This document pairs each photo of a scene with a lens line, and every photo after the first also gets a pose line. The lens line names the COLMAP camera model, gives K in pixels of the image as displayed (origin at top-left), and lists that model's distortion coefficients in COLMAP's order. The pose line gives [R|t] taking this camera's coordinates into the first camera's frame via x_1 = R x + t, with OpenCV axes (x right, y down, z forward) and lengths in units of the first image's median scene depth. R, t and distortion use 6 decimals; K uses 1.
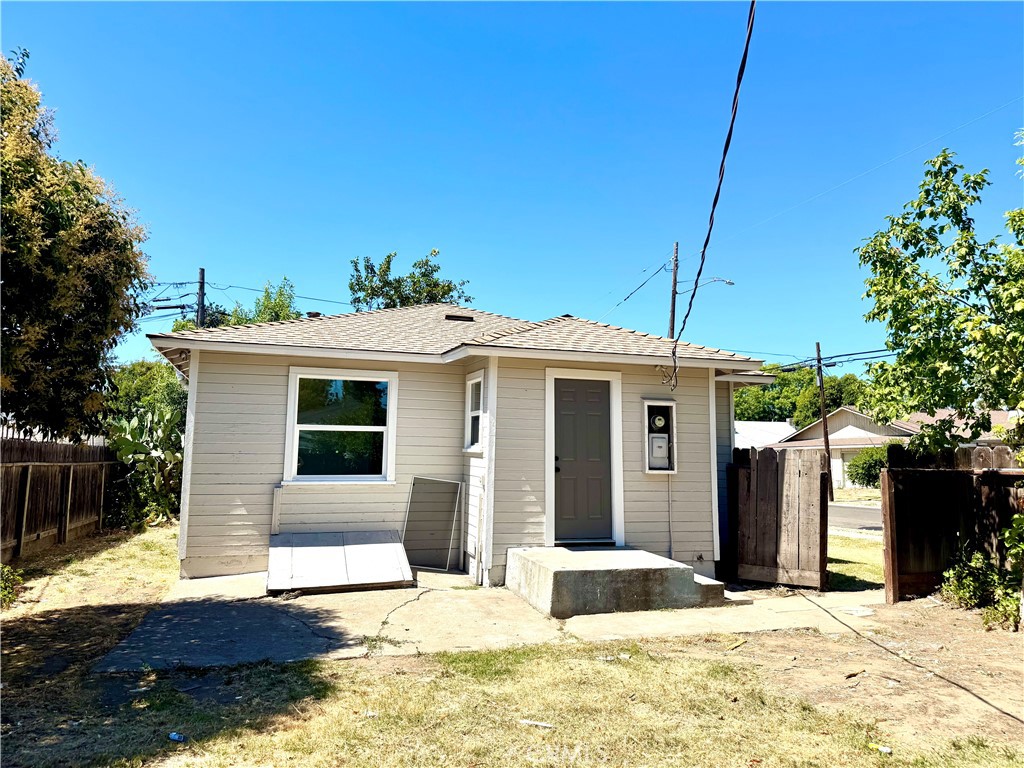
lens RADIAL K [[713.0, 0, 514.0], [0, 713.0, 366.2], [0, 0, 1]] dist [0.072108, -0.097071]
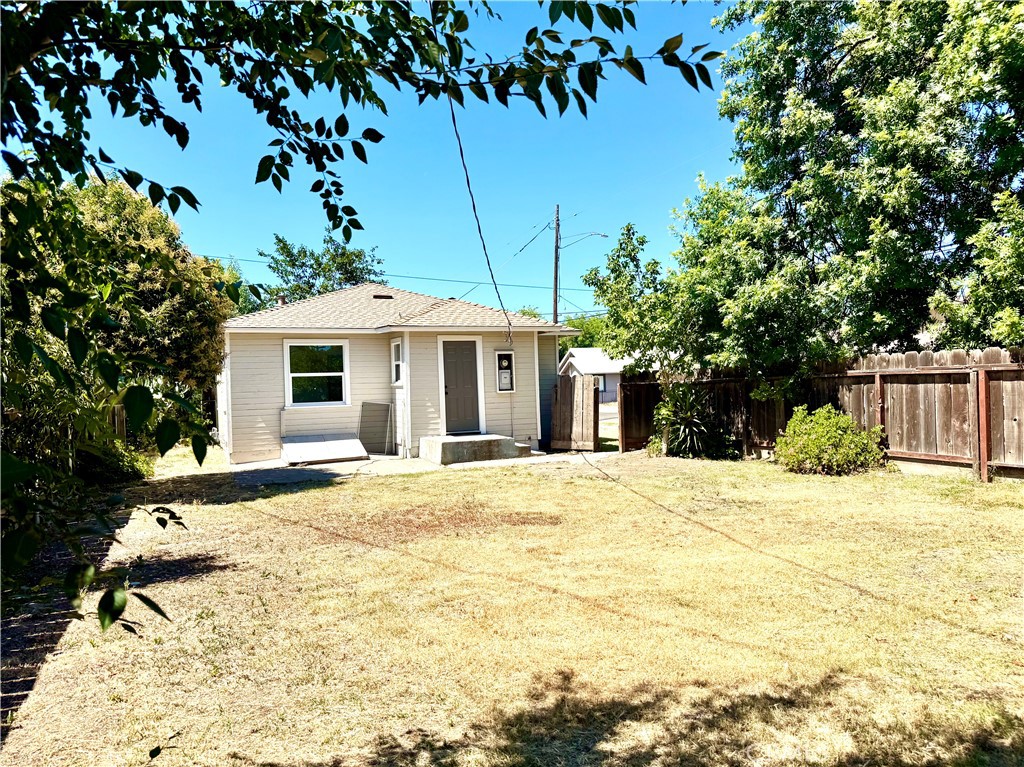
lens RADIAL K [[746.9, 0, 514.2], [0, 746.9, 387.4], [0, 0, 1]] dist [0.073356, -0.118445]
pose [[0.993902, -0.045070, 0.100632, 0.041053], [0.031957, 0.991219, 0.128311, -0.096843], [-0.105532, -0.124313, 0.986615, -0.807246]]
